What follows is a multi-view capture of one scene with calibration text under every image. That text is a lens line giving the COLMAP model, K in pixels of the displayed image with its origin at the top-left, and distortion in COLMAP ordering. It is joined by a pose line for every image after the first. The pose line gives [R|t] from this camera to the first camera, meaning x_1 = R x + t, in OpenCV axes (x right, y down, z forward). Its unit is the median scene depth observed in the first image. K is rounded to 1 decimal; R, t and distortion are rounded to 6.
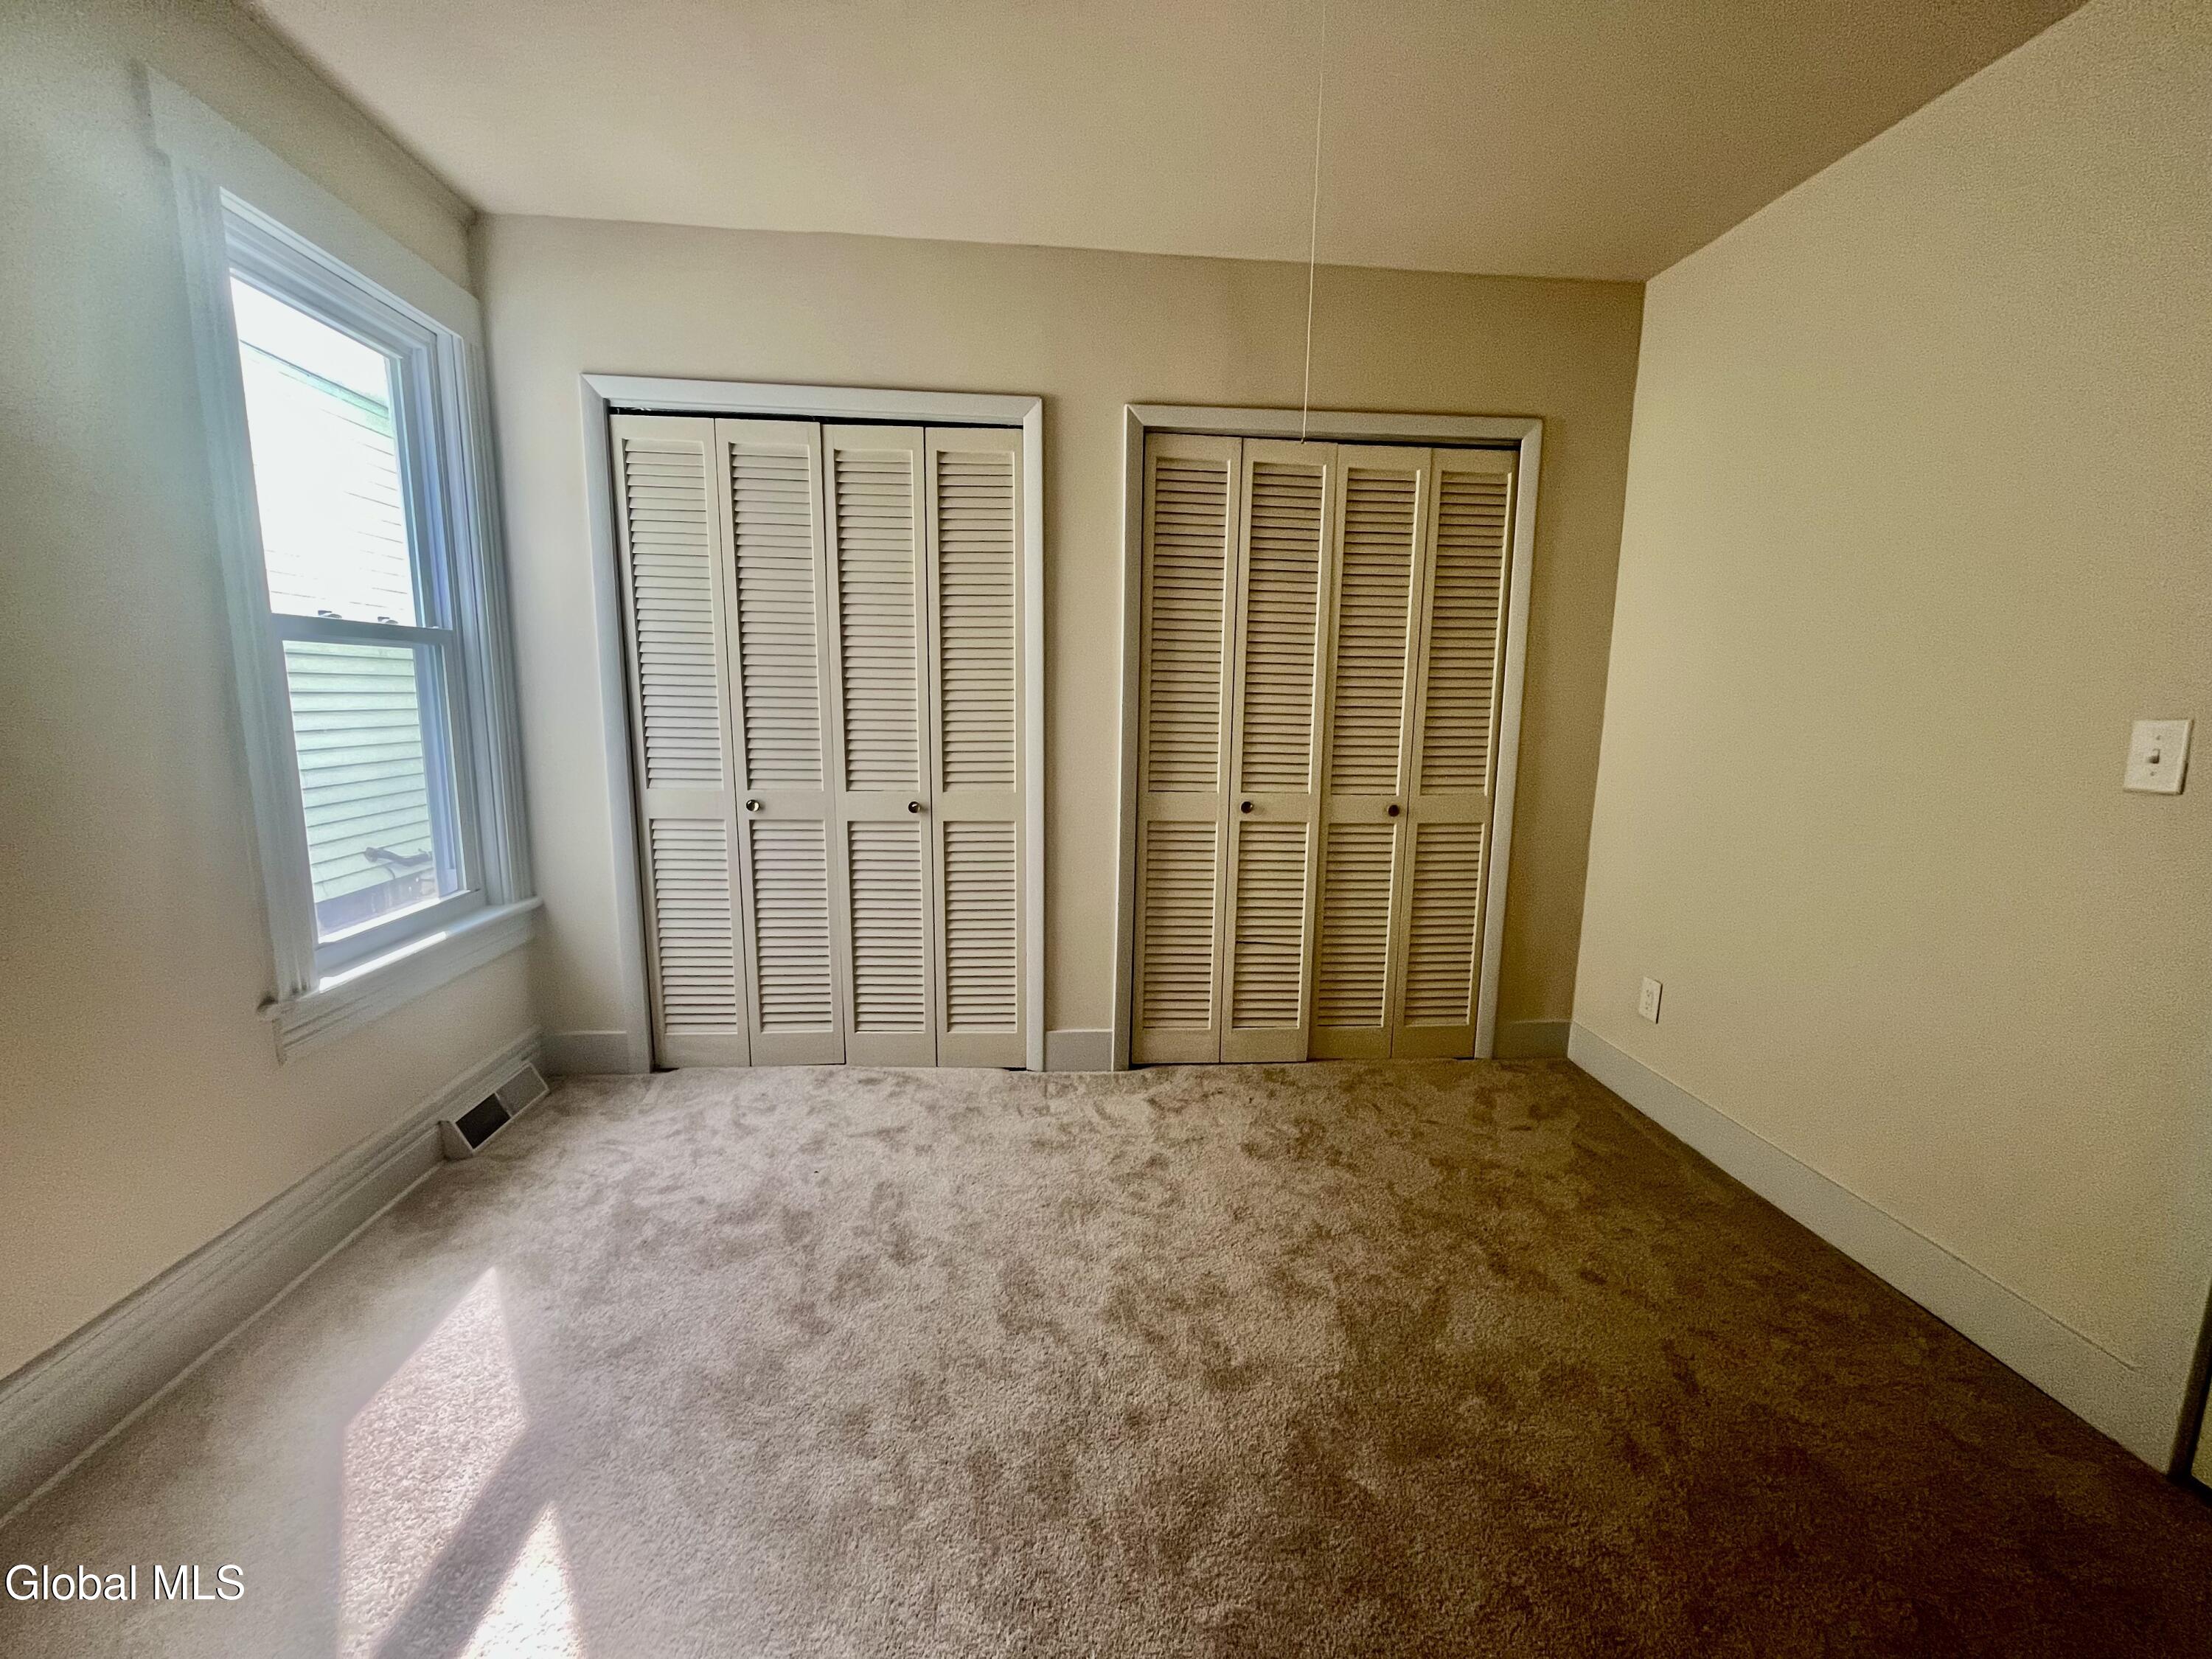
lens RADIAL K [[894.7, 0, 1106.0], [0, 894.7, 829.5], [0, 0, 1]] dist [-0.000834, -0.000027]
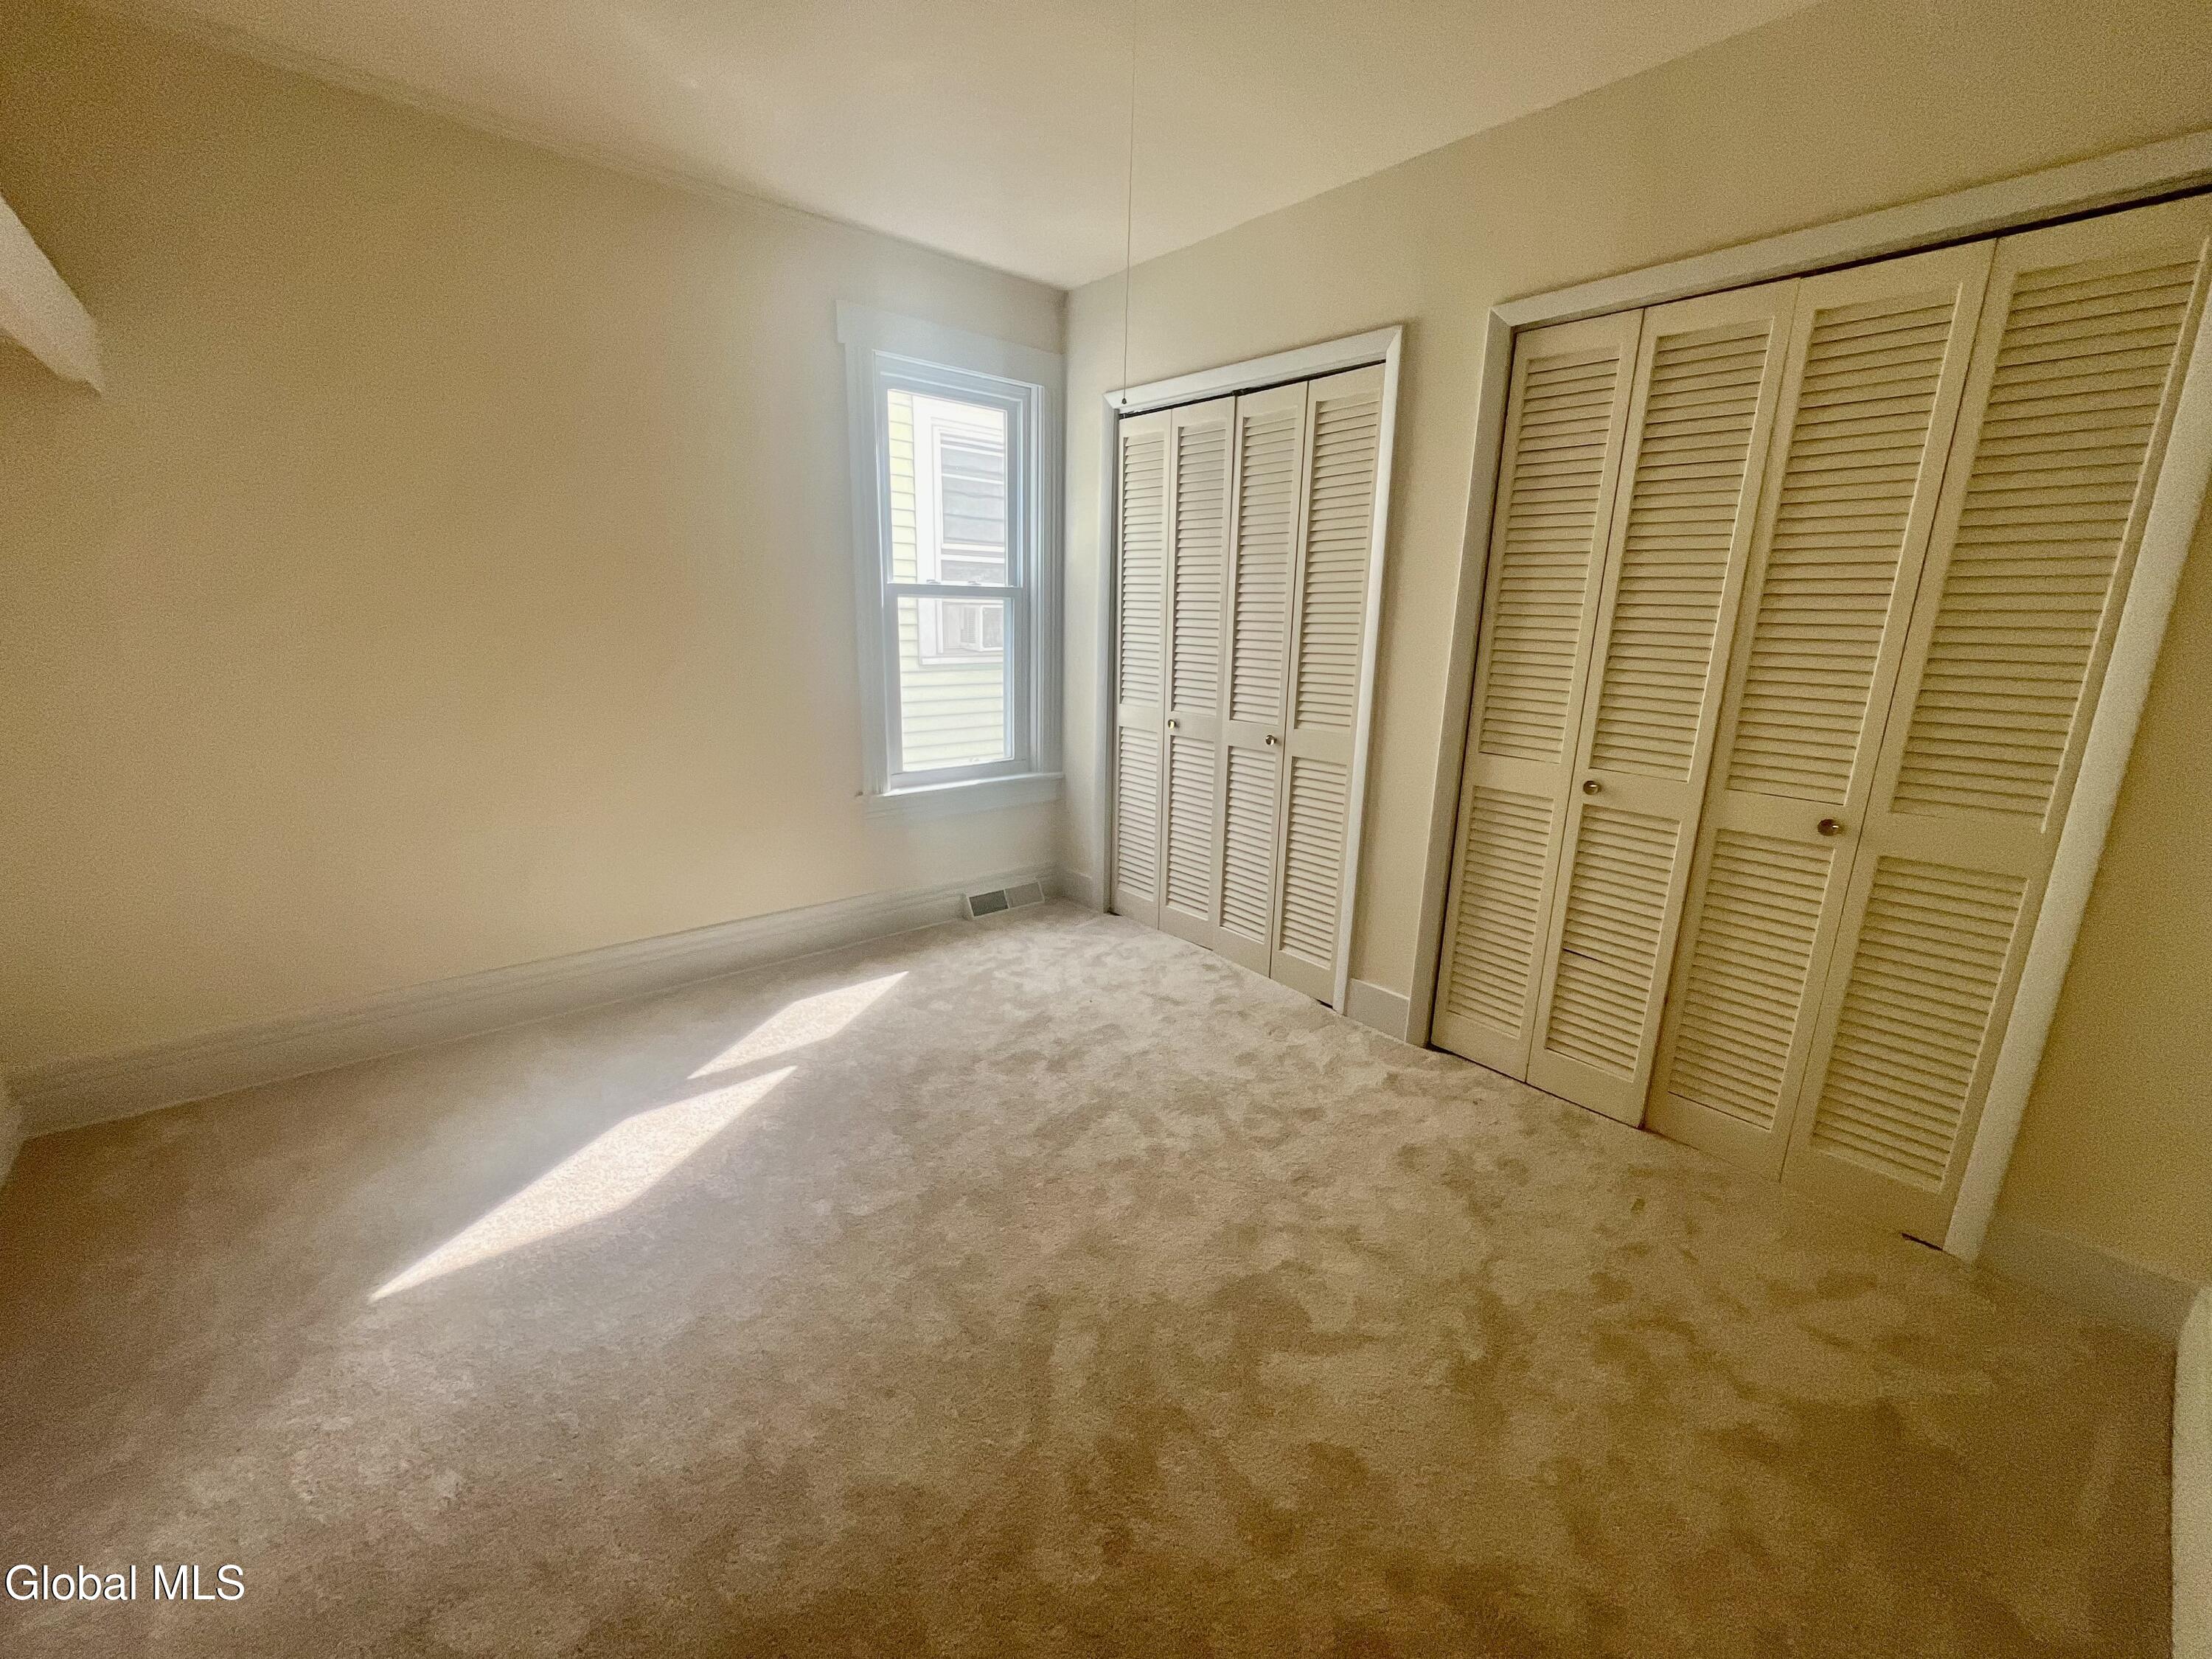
lens RADIAL K [[916.7, 0, 1106.0], [0, 916.7, 829.5], [0, 0, 1]] dist [-0.001227, -0.000149]
pose [[0.579870, 0.189036, -0.792475, 0.584437], [-0.129486, 0.981729, 0.139433, -0.048030], [0.804353, 0.021761, 0.593753, 0.170012]]
